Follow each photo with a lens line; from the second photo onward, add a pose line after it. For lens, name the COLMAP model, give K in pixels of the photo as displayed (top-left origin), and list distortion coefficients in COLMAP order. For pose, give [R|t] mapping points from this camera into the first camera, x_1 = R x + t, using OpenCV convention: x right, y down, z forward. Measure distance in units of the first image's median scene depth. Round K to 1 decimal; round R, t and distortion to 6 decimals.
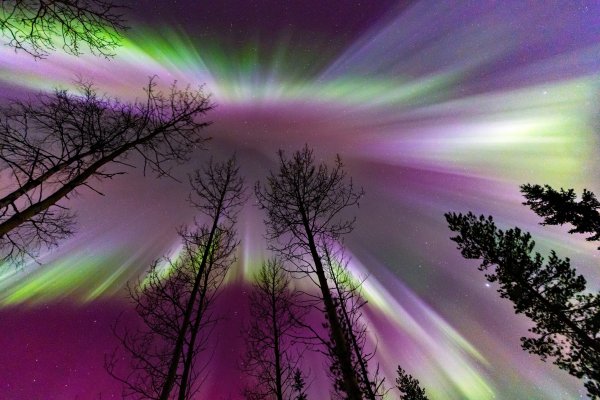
lens RADIAL K [[274.1, 0, 302.2], [0, 274.1, 191.4], [0, 0, 1]] dist [0.016618, 0.000334]
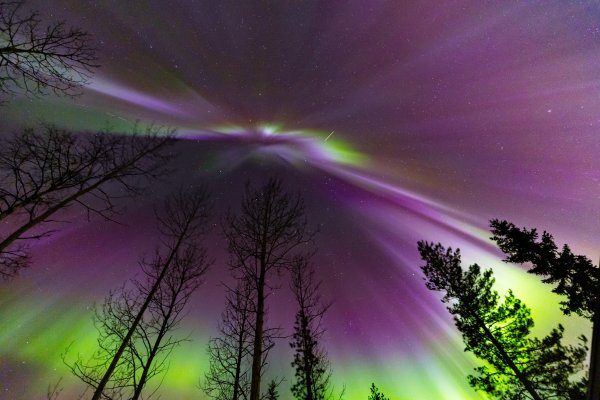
lens RADIAL K [[274.1, 0, 302.7], [0, 274.1, 197.6], [0, 0, 1]] dist [0.016618, 0.000334]
pose [[0.998858, 0.041755, -0.023229, 0.167148], [-0.041384, 0.999012, 0.016216, -0.121527], [0.023883, -0.015236, 0.999599, -0.034594]]
